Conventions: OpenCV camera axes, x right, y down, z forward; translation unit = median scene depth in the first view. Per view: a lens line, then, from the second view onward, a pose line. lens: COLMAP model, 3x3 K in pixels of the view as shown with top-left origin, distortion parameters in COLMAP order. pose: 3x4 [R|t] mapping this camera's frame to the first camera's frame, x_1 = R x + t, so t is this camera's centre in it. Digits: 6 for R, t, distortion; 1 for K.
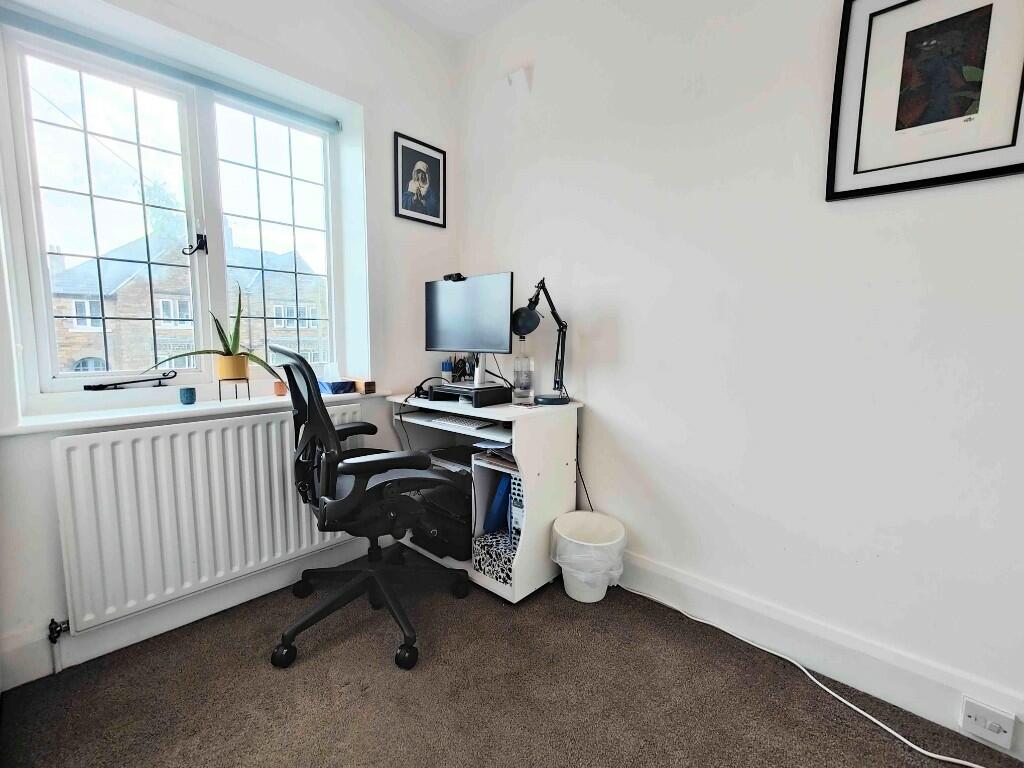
lens RADIAL K [[451.5, 0, 509.8], [0, 451.5, 384.5], [0, 0, 1]] dist [0.006175, 0.001694]
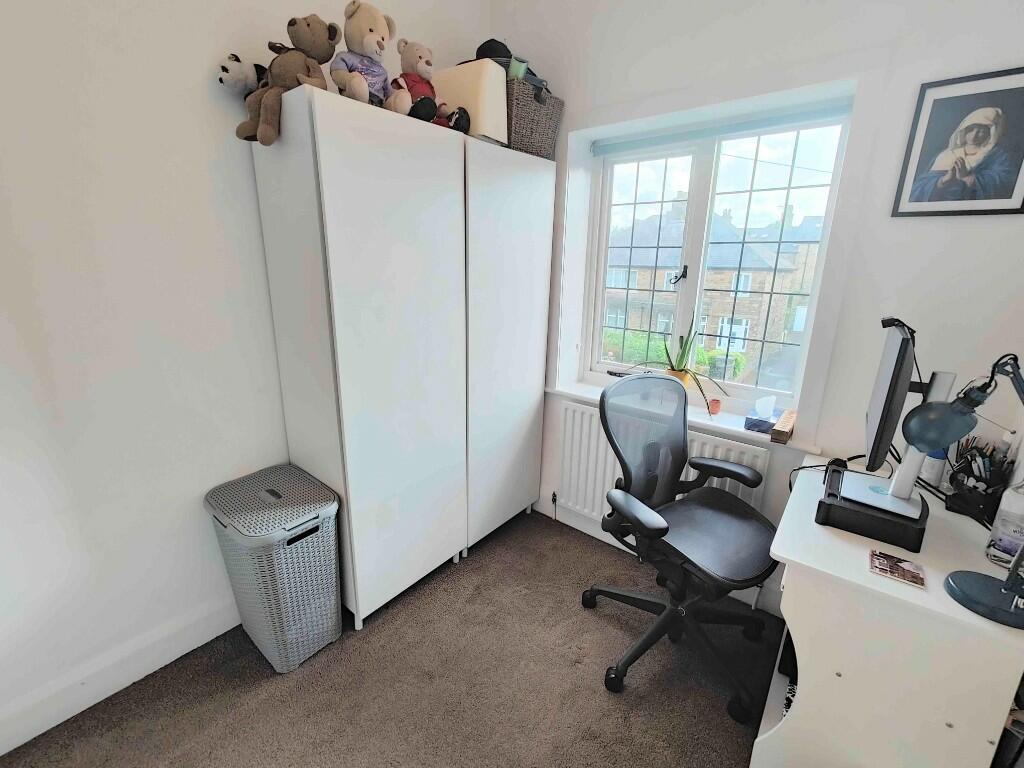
lens RADIAL K [[451.5, 0, 509.3], [0, 451.5, 383.2], [0, 0, 1]] dist [0.006175, 0.001694]
pose [[0.076758, 0.250386, -0.965098, 0.500335], [-0.130821, 0.962115, 0.239207, -0.252382], [0.988430, 0.107894, 0.106606, 0.438906]]
